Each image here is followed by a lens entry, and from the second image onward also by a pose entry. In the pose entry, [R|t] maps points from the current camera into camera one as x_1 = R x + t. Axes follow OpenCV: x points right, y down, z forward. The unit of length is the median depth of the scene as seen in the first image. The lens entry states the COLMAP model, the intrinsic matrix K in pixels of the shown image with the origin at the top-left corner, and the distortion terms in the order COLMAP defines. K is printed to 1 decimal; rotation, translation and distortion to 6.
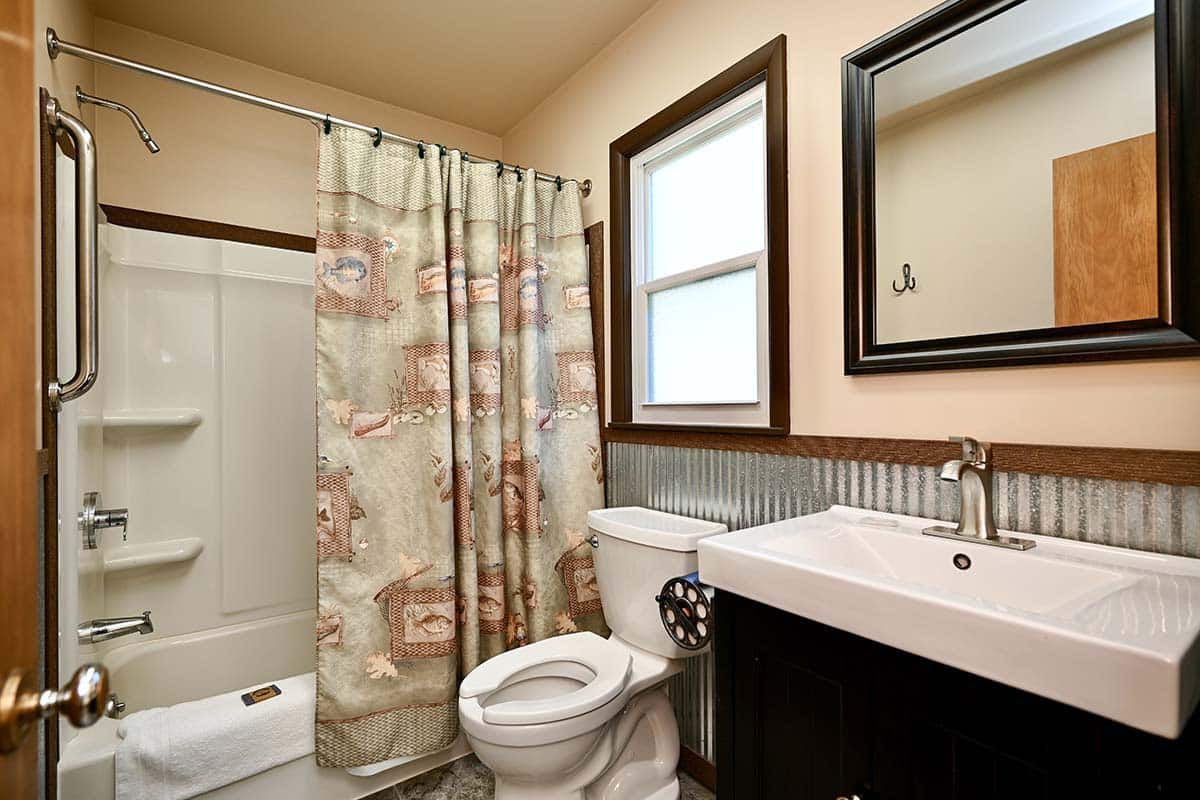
lens RADIAL K [[562.3, 0, 600.0], [0, 562.3, 400.0], [0, 0, 1]] dist [0.000941, 0.000085]
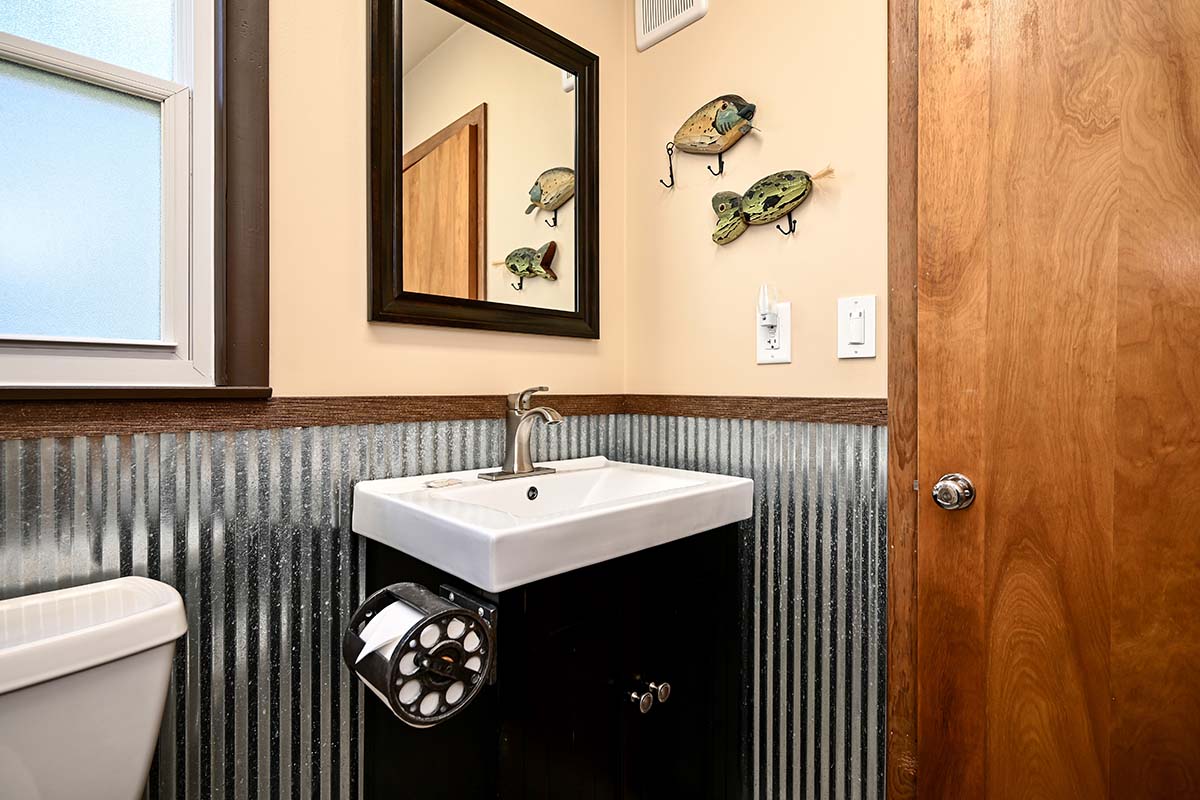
lens RADIAL K [[562.3, 0, 600.0], [0, 562.3, 400.0], [0, 0, 1]] dist [0.000941, 0.000085]
pose [[-0.127538, -0.016217, 0.991701, -0.513283], [-0.029424, 0.999488, 0.012560, 0.059372], [-0.991397, -0.027577, -0.127950, 0.910942]]
